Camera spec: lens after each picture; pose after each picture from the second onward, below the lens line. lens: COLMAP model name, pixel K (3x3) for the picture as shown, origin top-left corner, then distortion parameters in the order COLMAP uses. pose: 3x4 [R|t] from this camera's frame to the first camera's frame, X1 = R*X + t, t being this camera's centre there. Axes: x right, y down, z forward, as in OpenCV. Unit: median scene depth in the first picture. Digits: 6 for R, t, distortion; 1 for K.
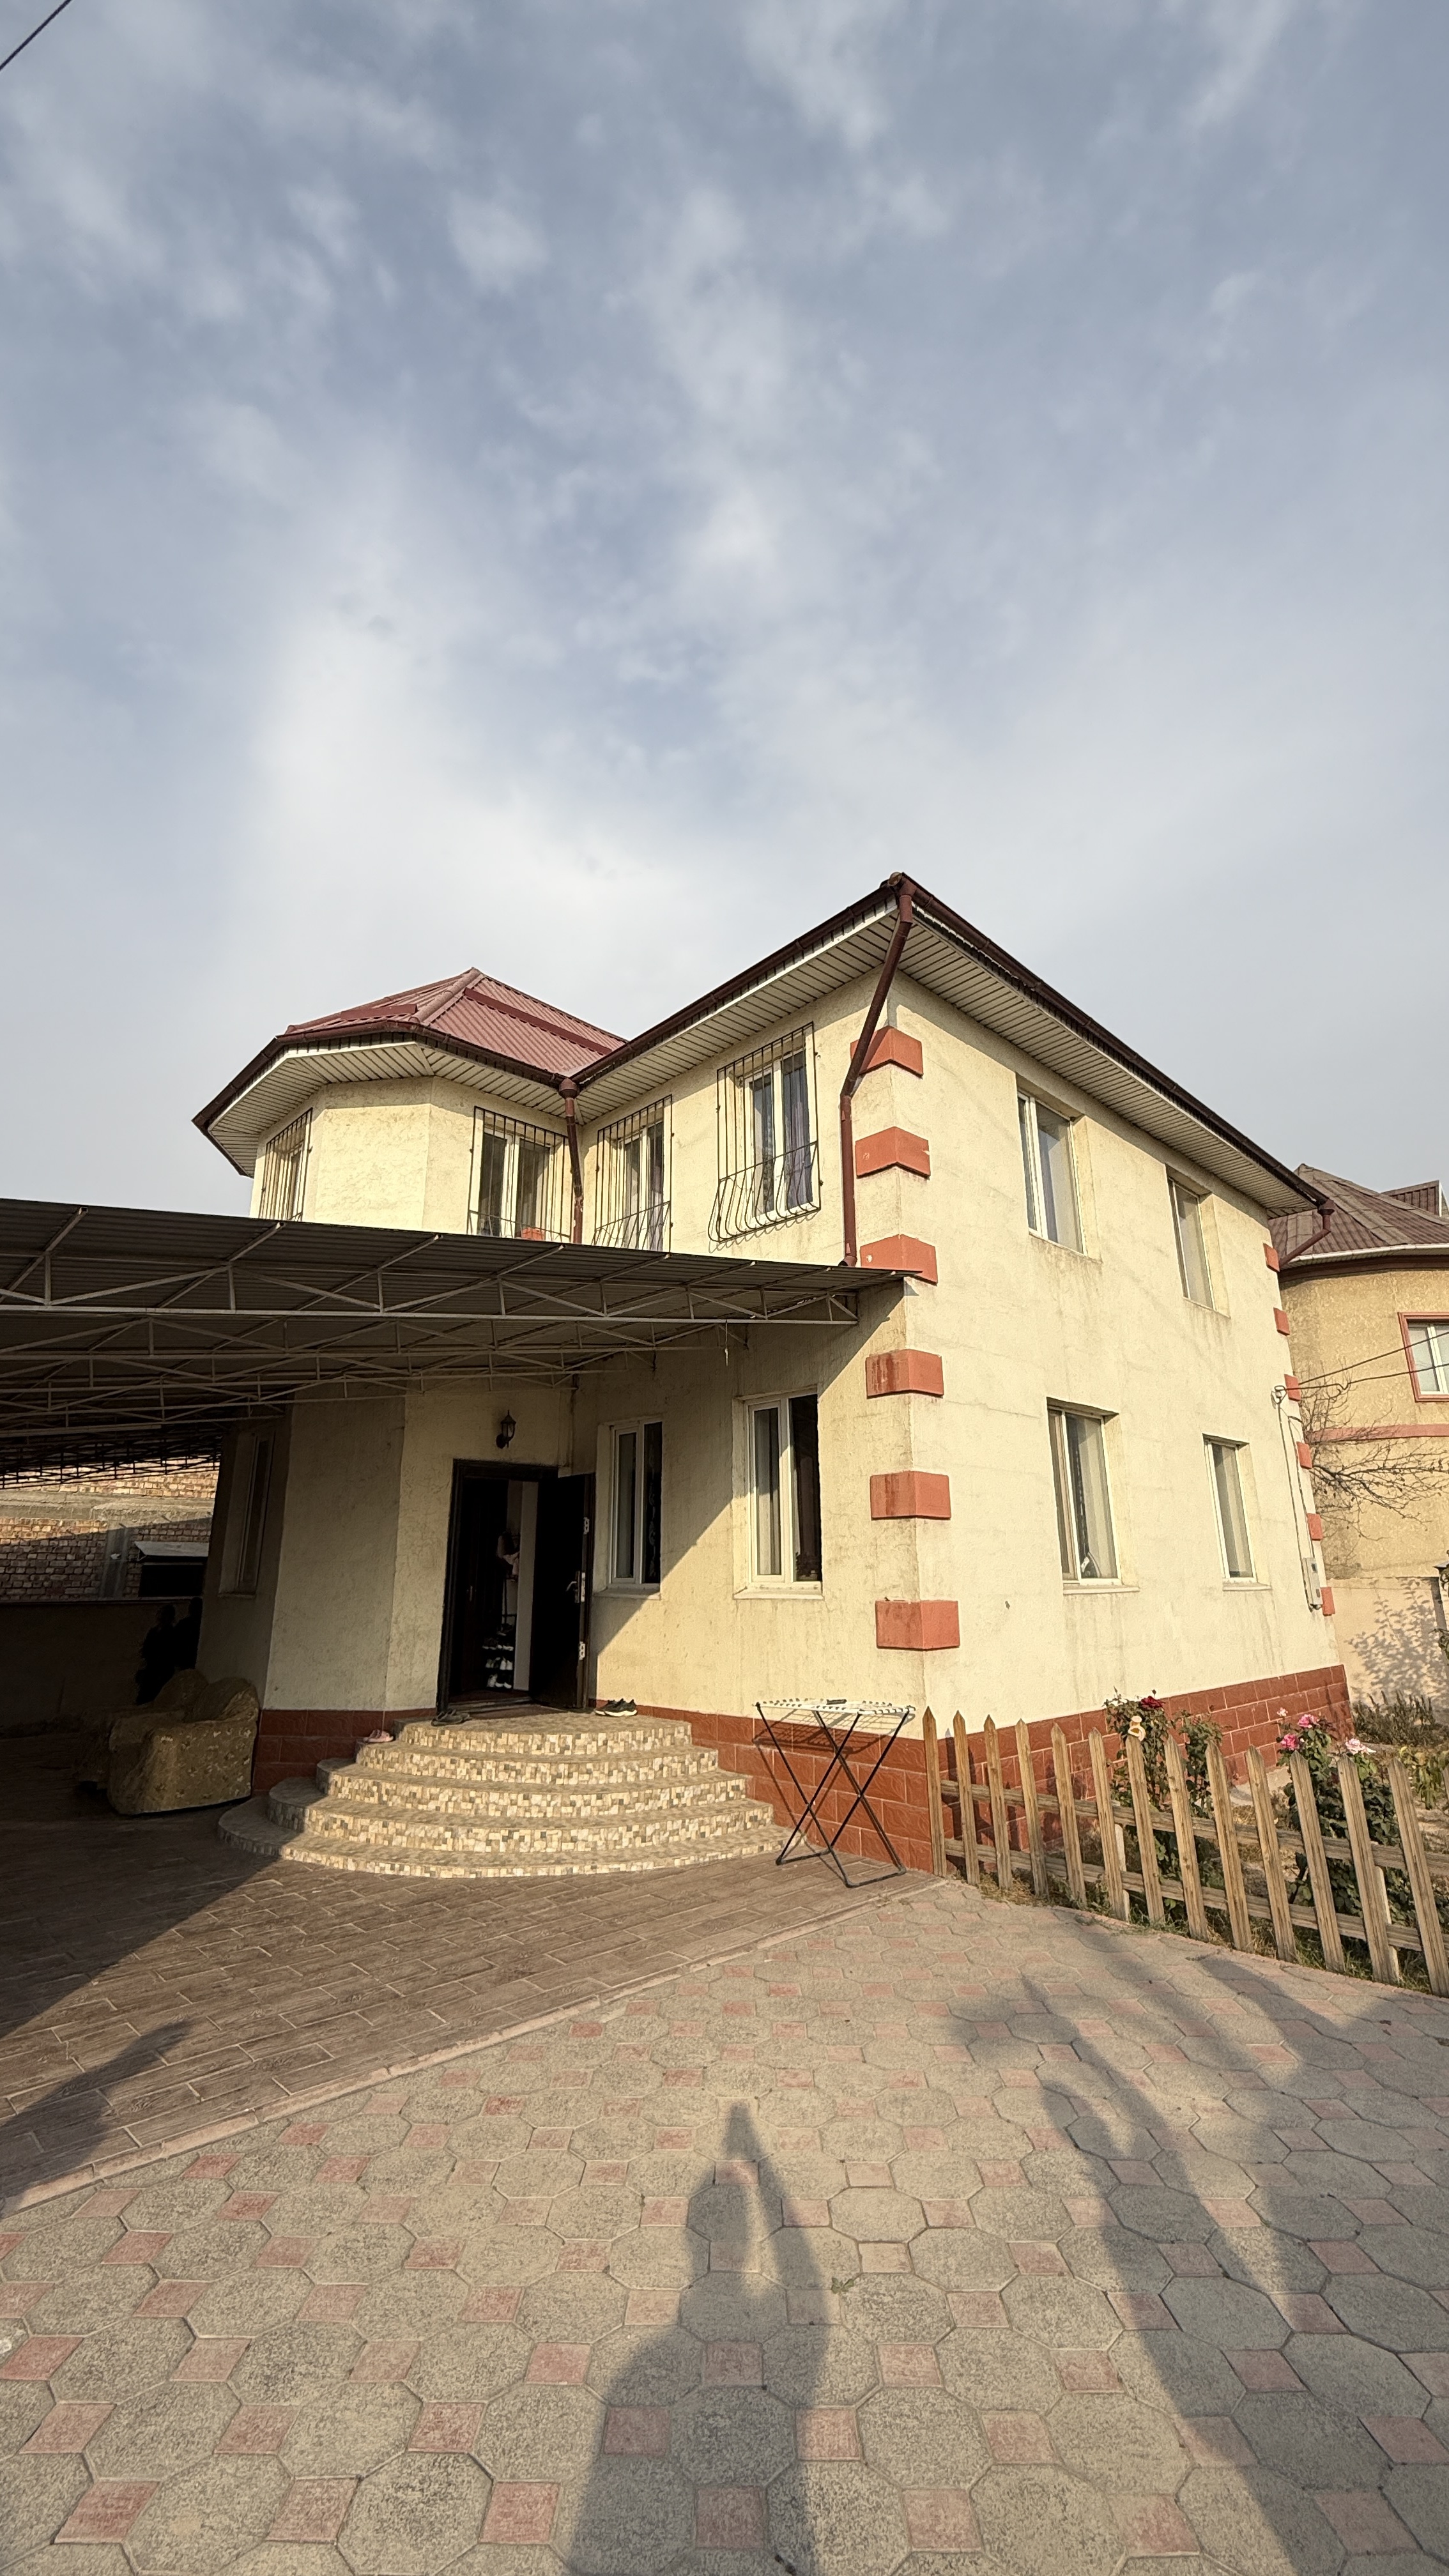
lens RADIAL K [[1030.5, 0, 730.4], [0, 1030.5, 1298.4], [0, 0, 1]] dist [-0.000132, 0.000006]
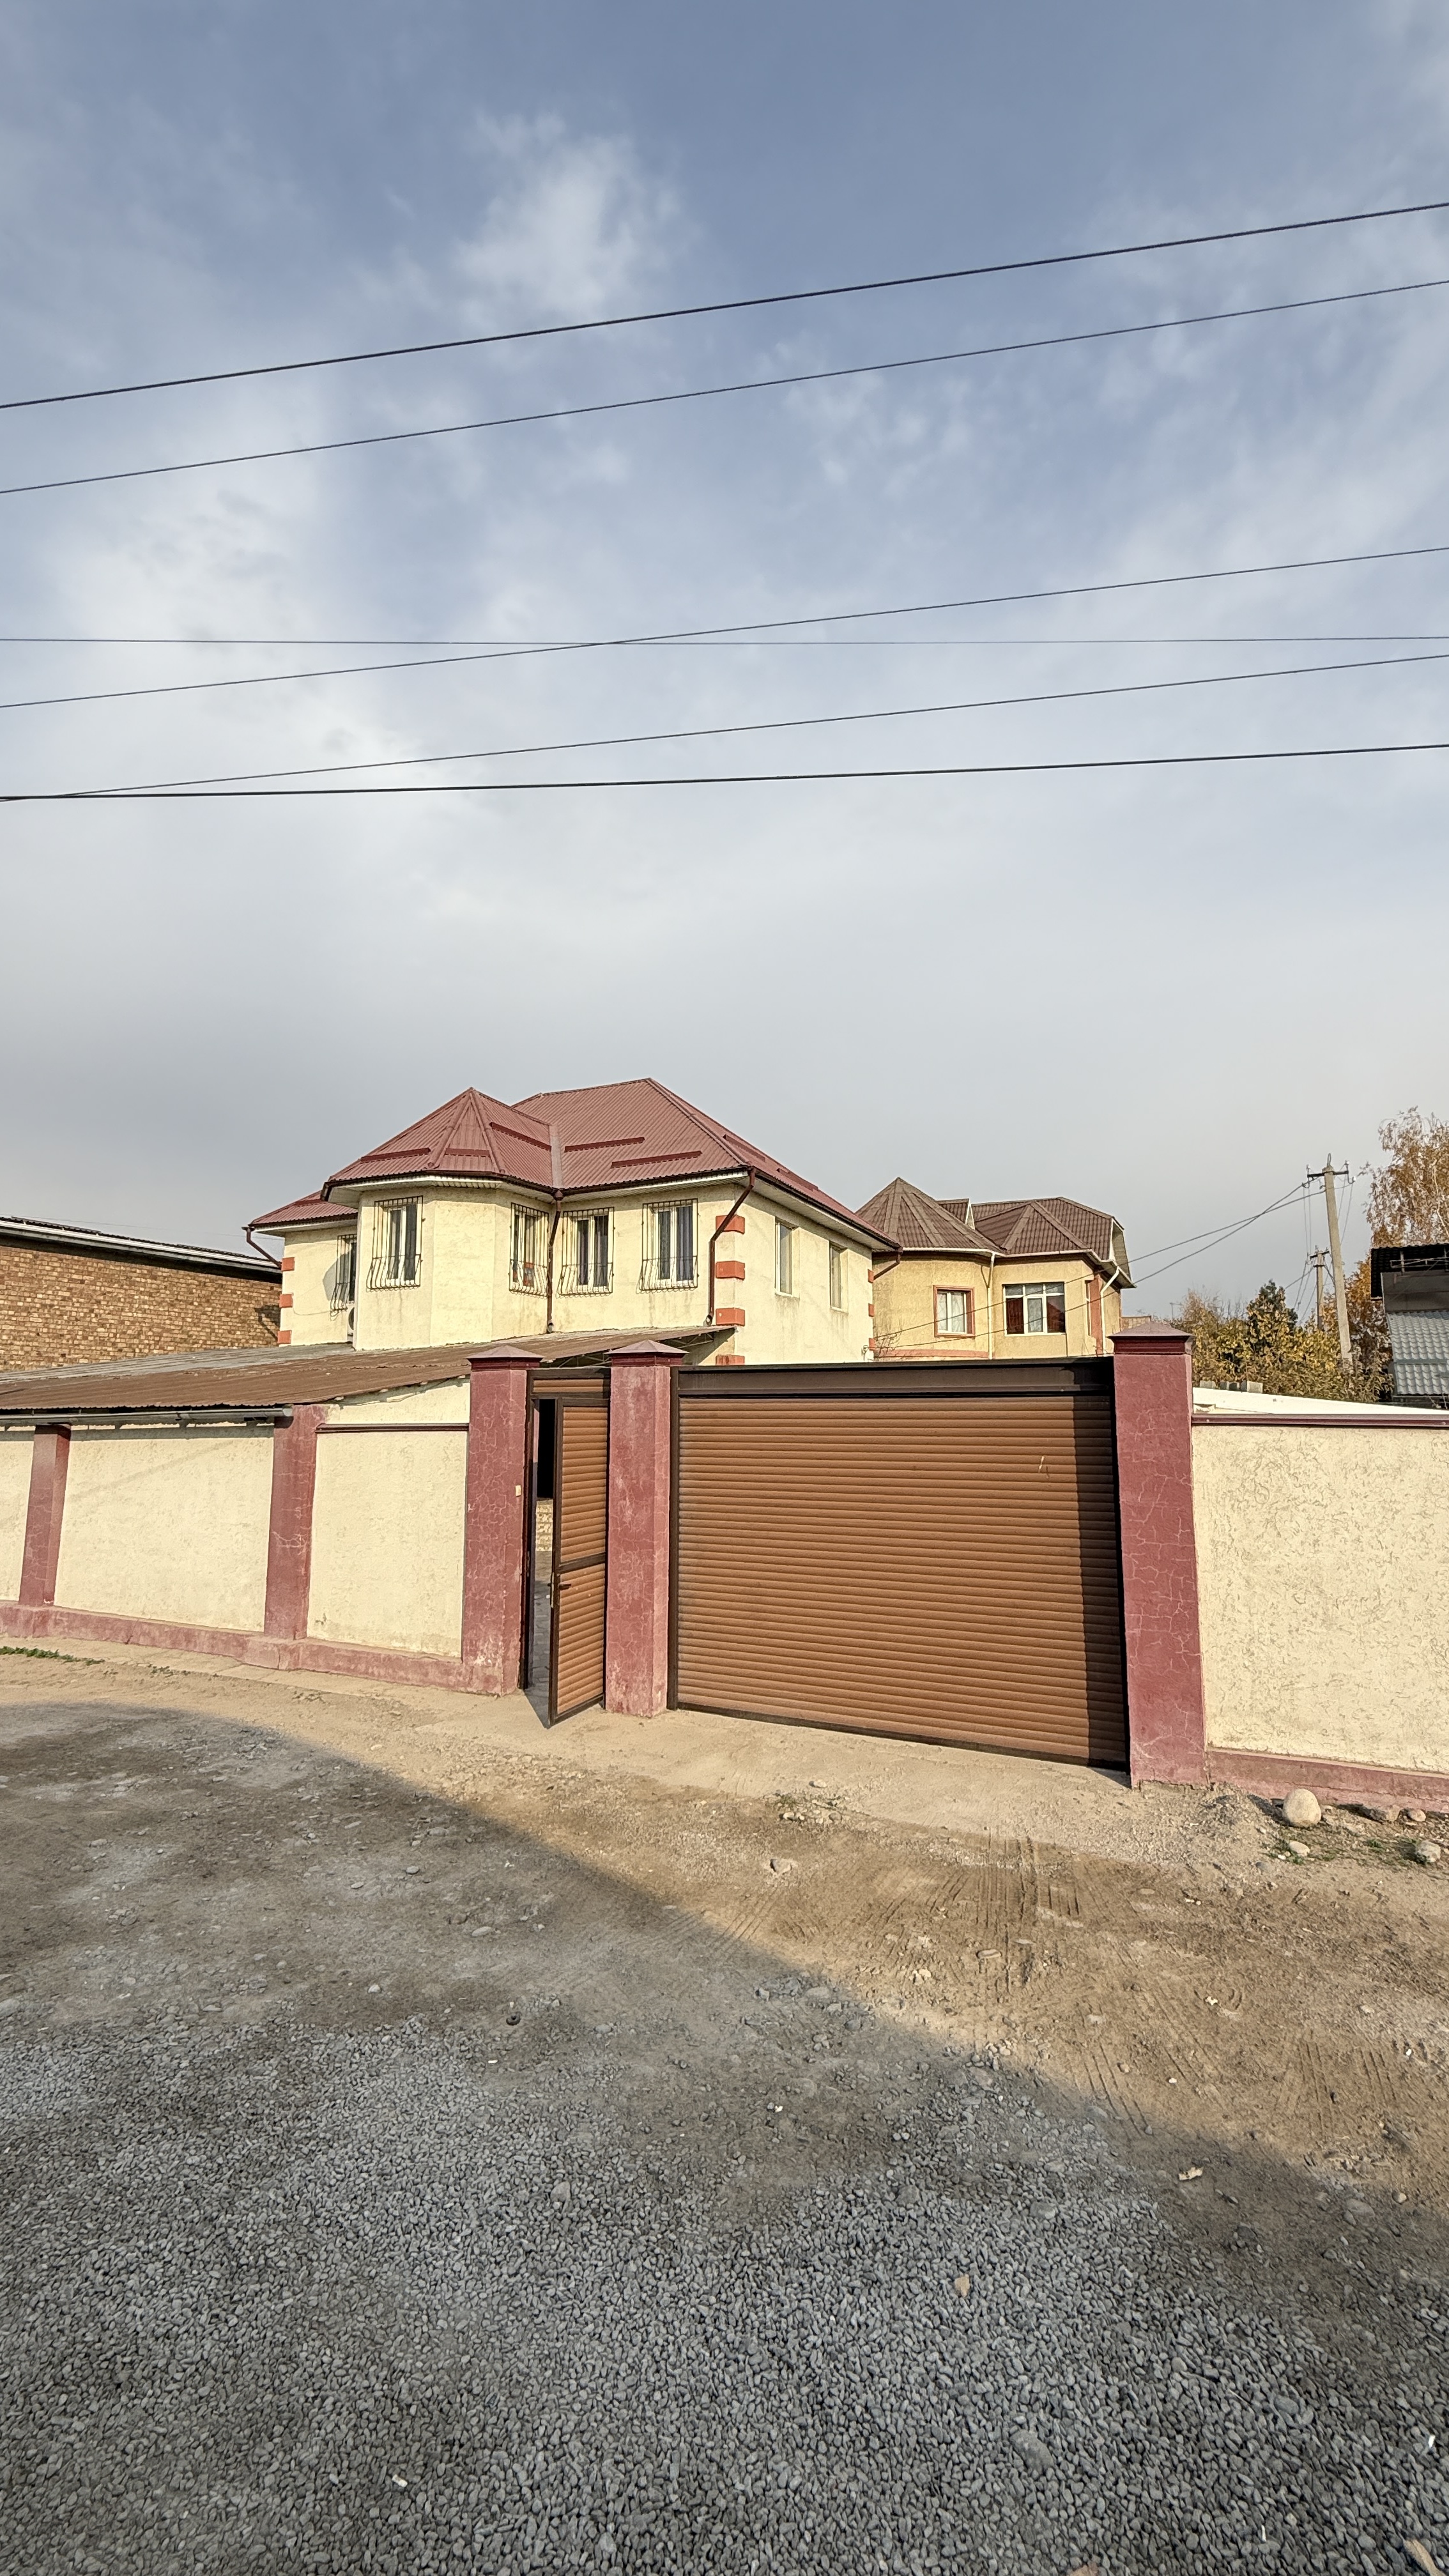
lens RADIAL K [[1030.5, 0, 718.7], [0, 1030.5, 1284.1], [0, 0, 1]] dist [-0.000132, 0.000006]
pose [[0.938555, 0.057300, 0.340339, -0.571714], [-0.105280, 0.986654, 0.124216, -0.339446], [-0.328679, -0.152414, 0.932062, -1.013159]]
